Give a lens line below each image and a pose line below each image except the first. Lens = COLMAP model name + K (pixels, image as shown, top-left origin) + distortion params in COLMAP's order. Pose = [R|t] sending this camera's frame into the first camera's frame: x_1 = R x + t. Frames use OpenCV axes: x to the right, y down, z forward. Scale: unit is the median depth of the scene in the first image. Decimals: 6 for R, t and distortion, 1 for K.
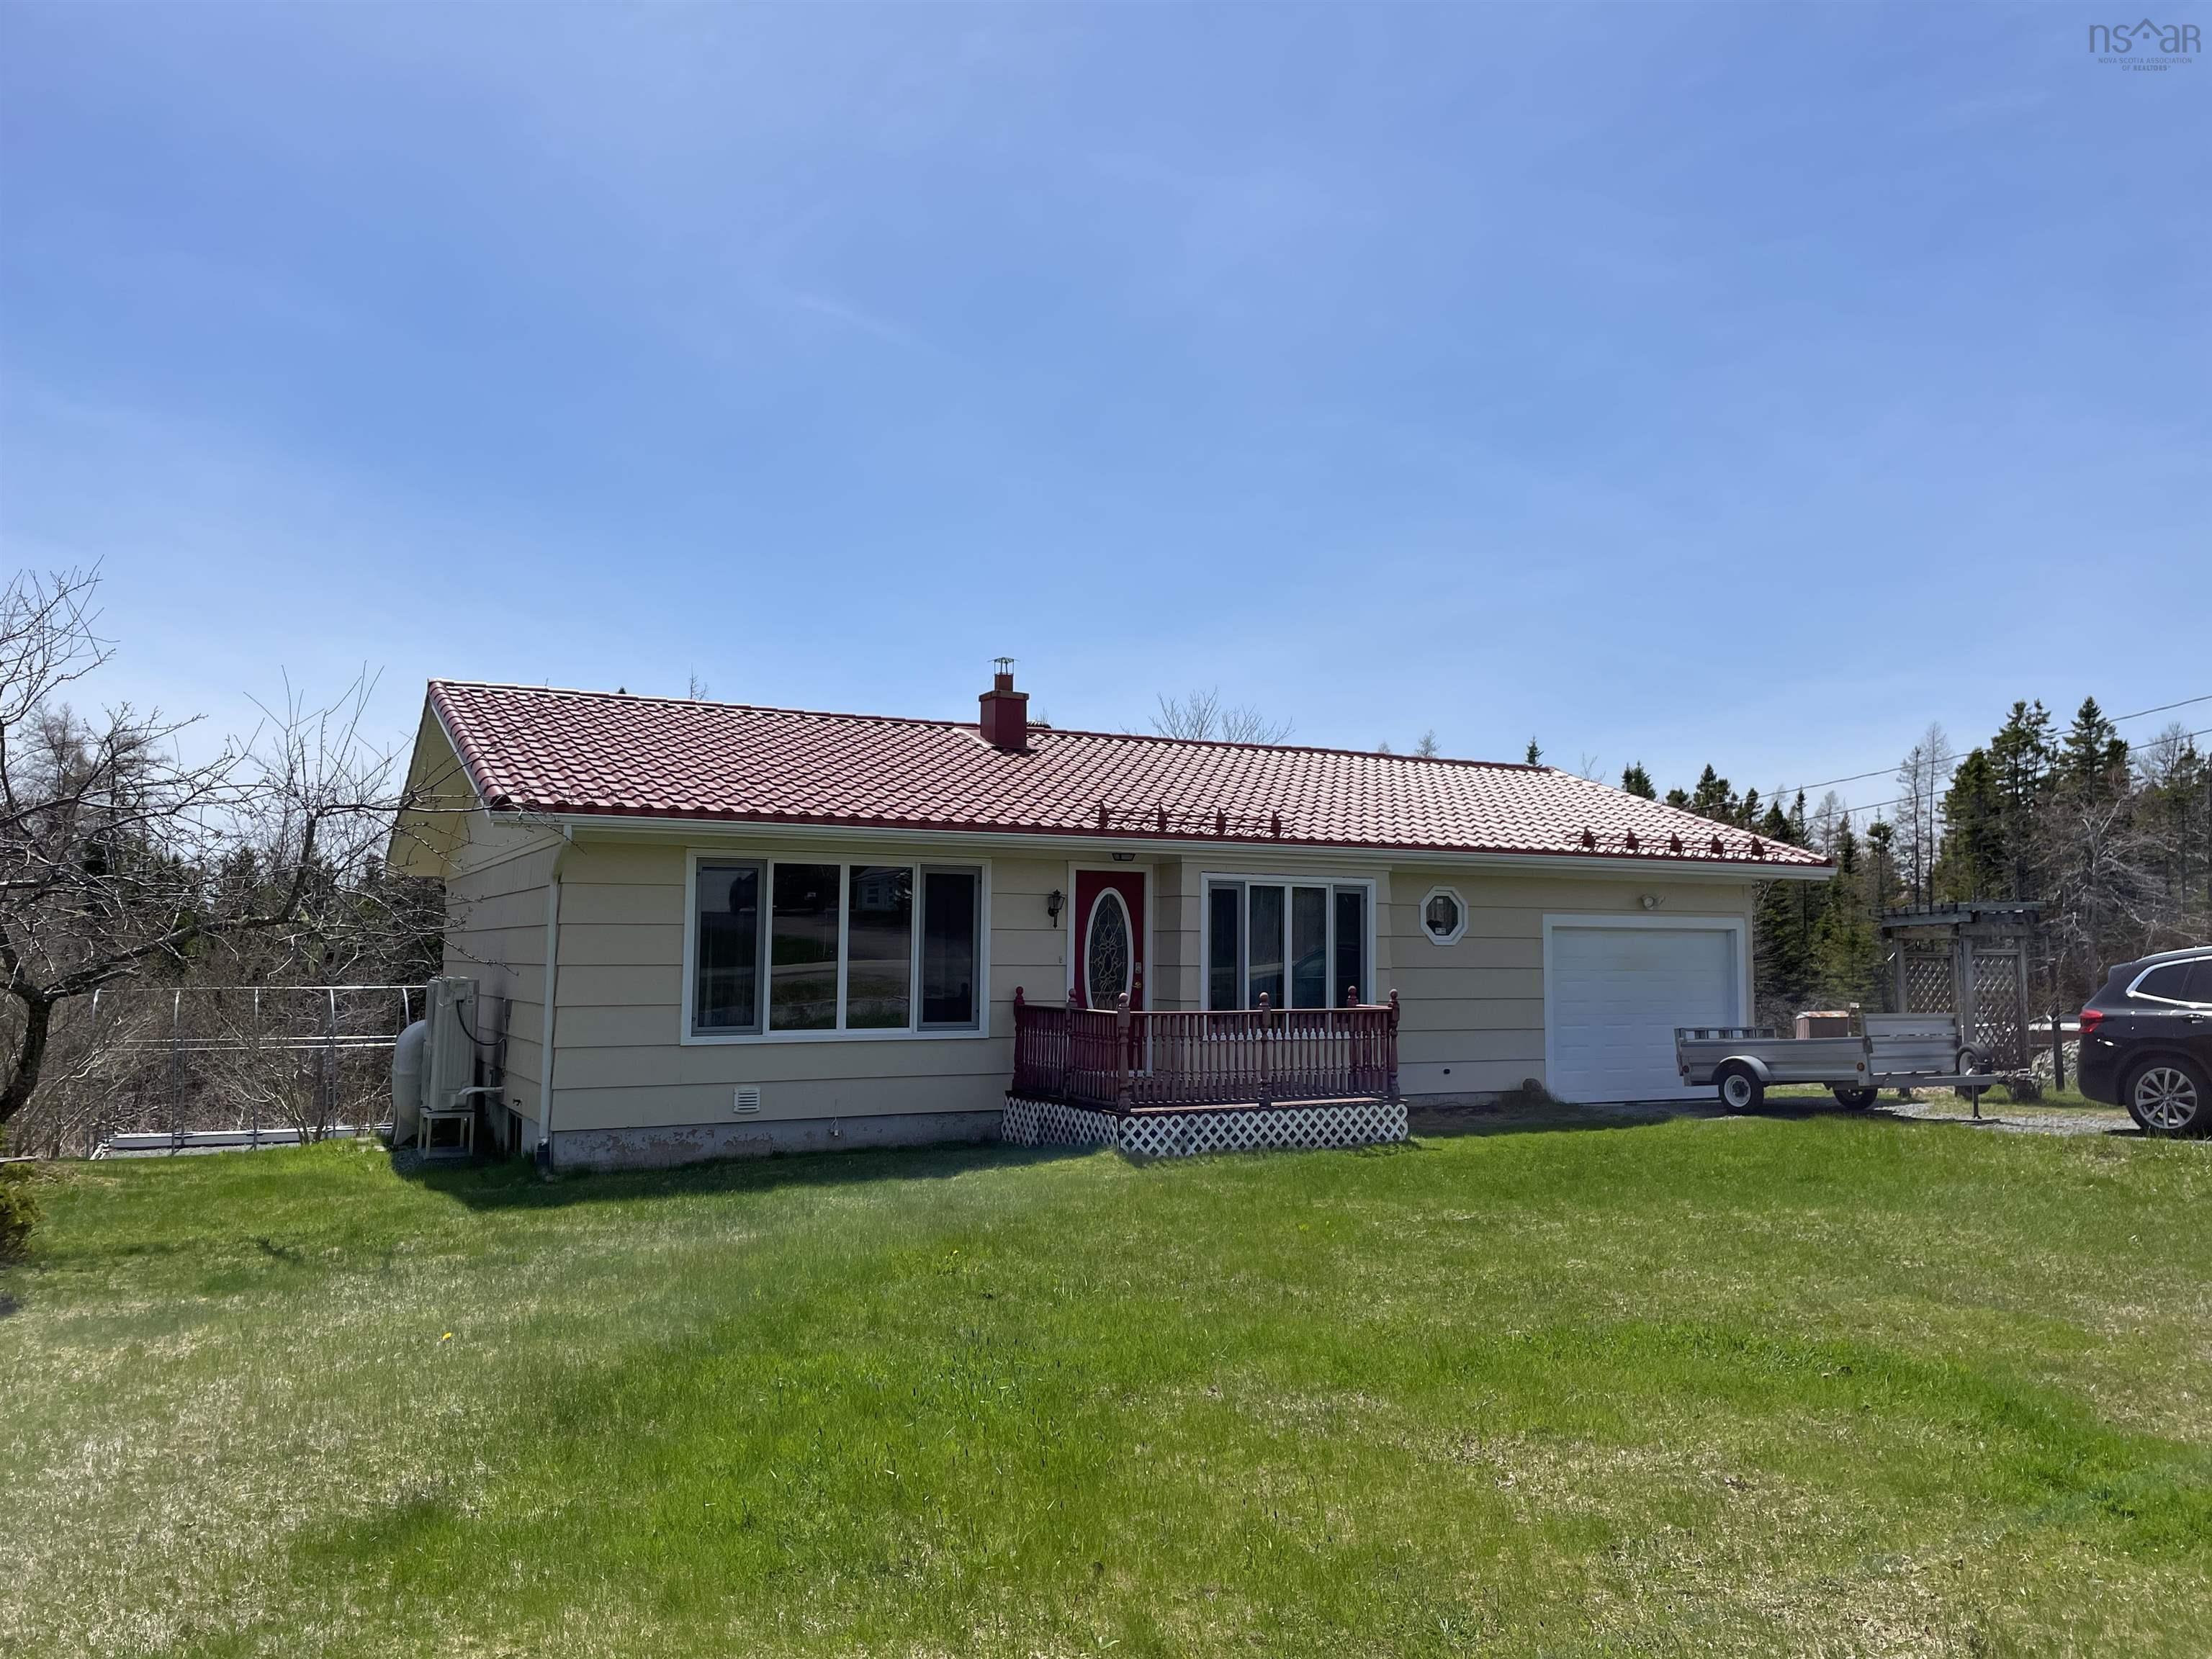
lens RADIAL K [[1686.4, 0, 1106.0], [0, 1686.4, 829.5], [0, 0, 1]] dist [0.094215, -0.001719]
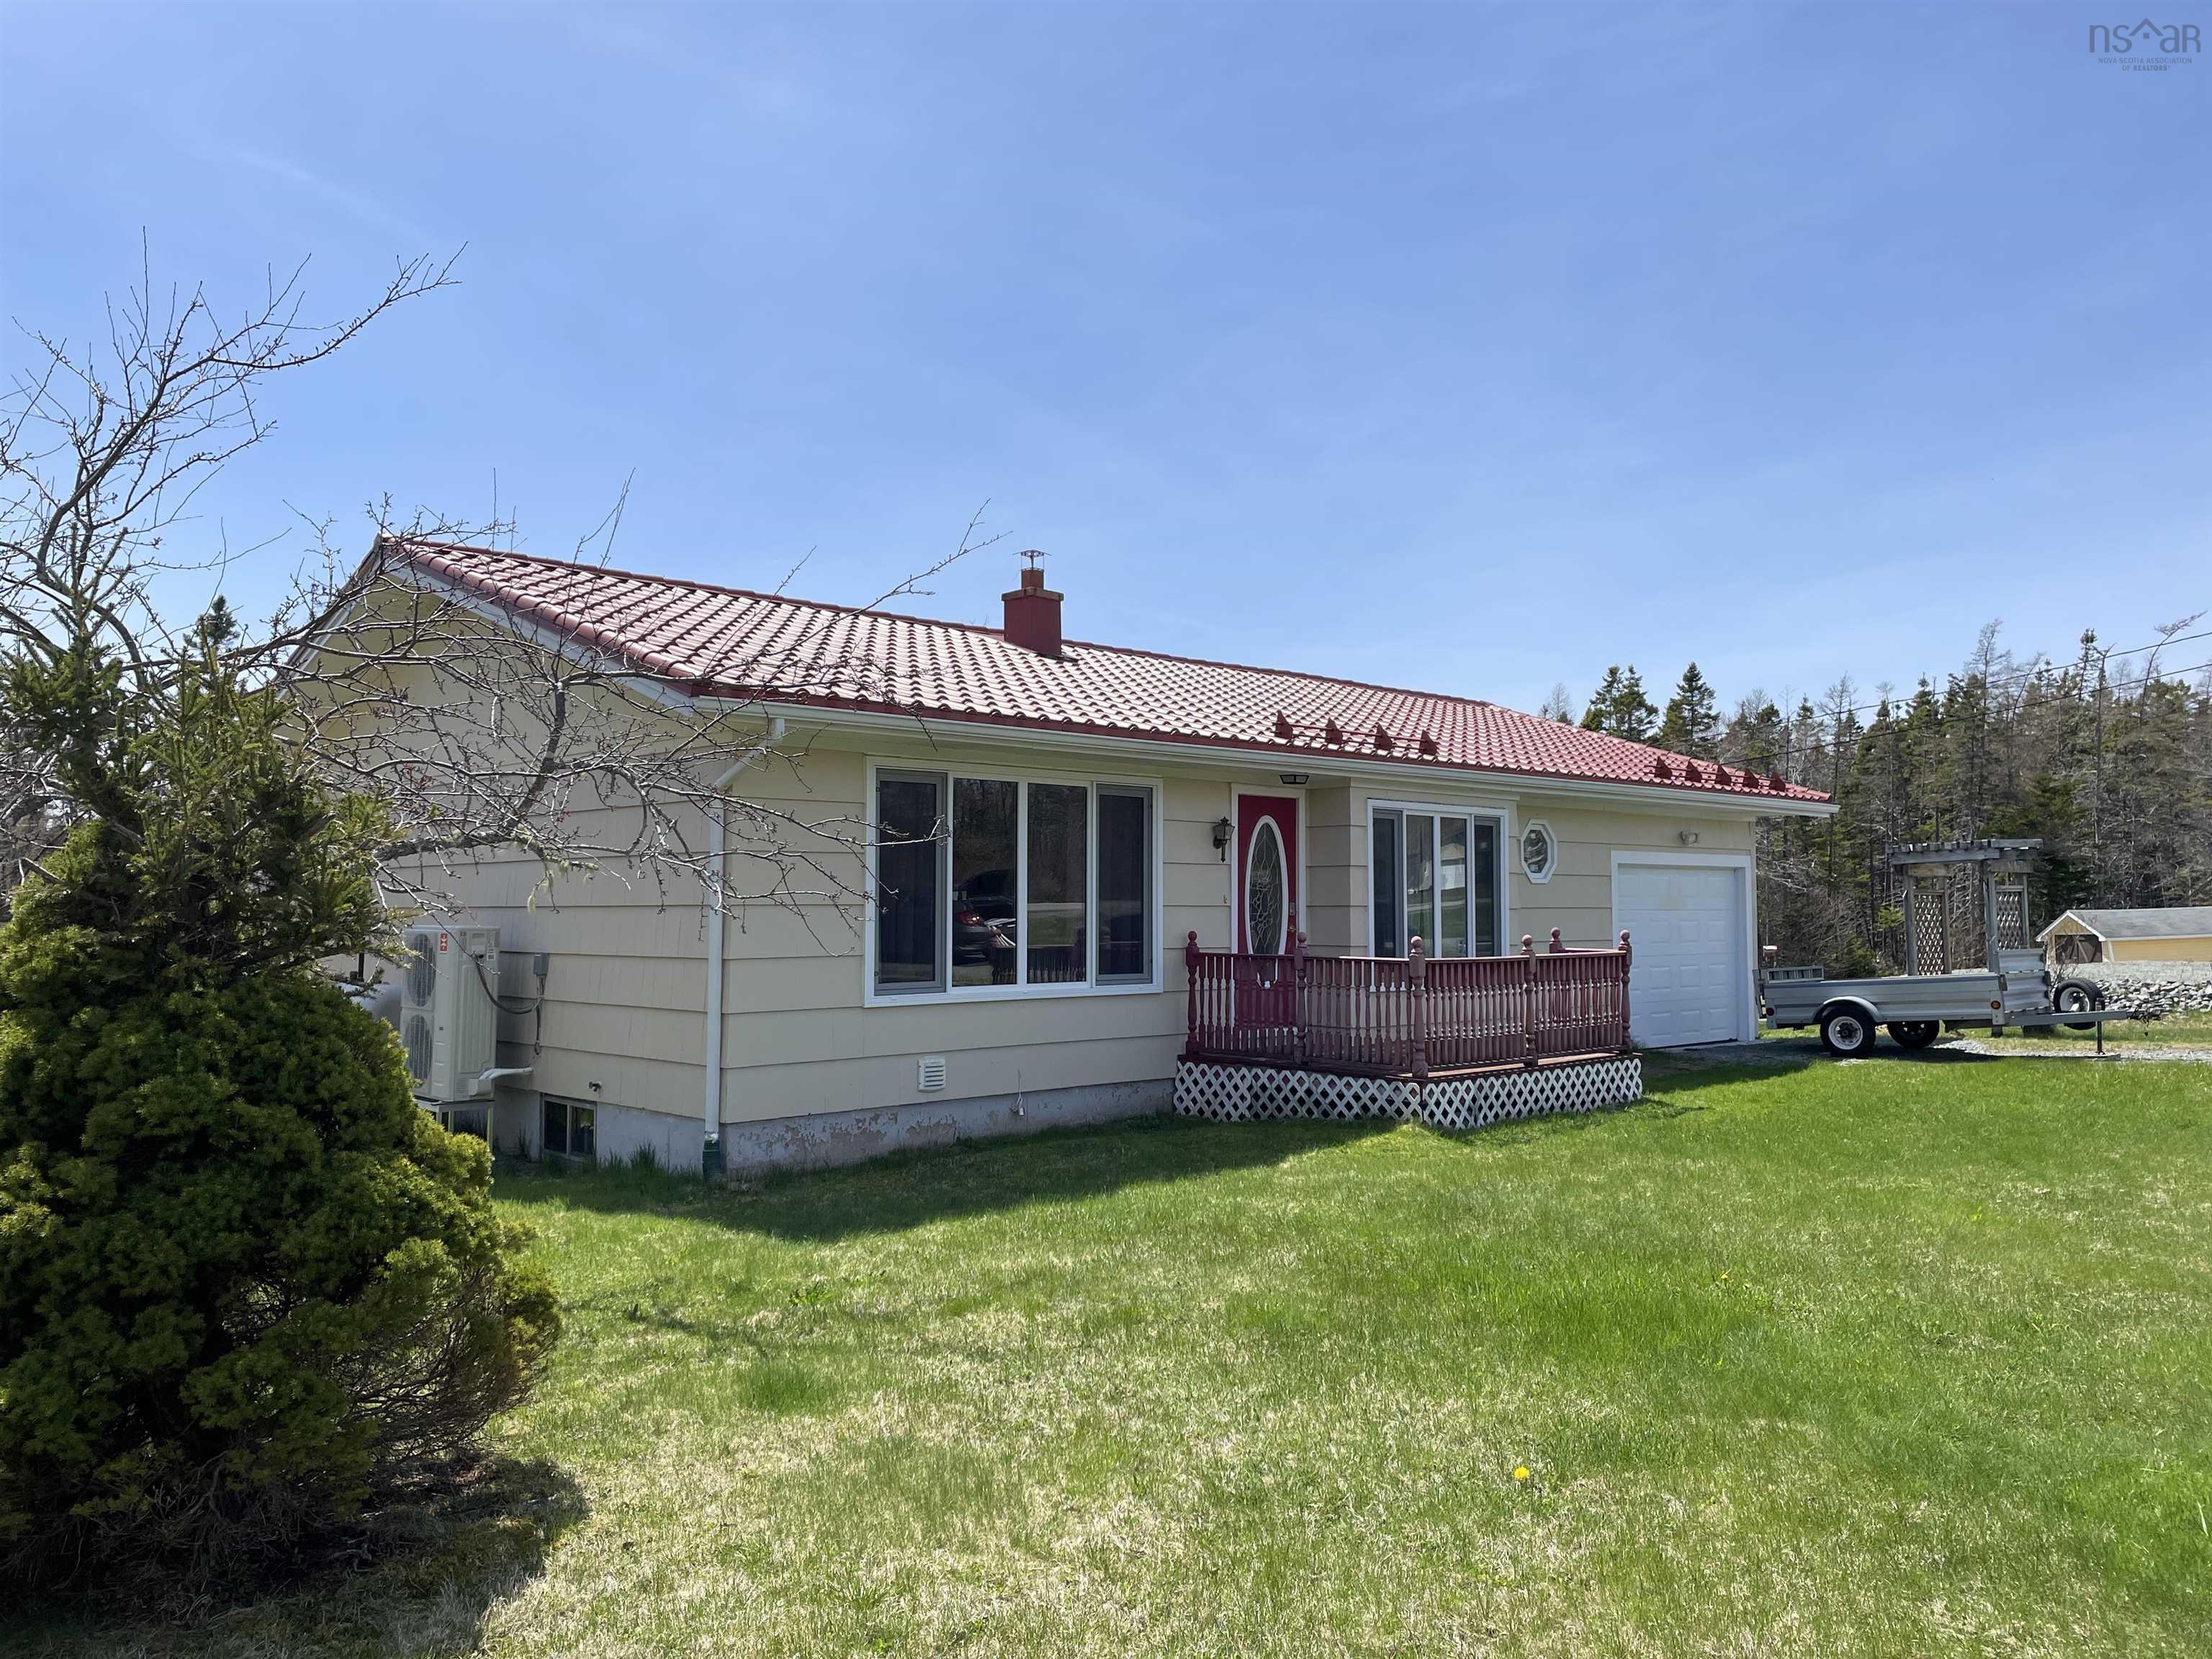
lens RADIAL K [[1686.4, 0, 1106.0], [0, 1686.4, 829.5], [0, 0, 1]] dist [0.094215, -0.001719]
pose [[0.965885, 0.006638, 0.258885, -0.316519], [-0.014277, 0.999516, 0.027639, 0.020391], [-0.258576, -0.030392, 0.965513, 0.205504]]
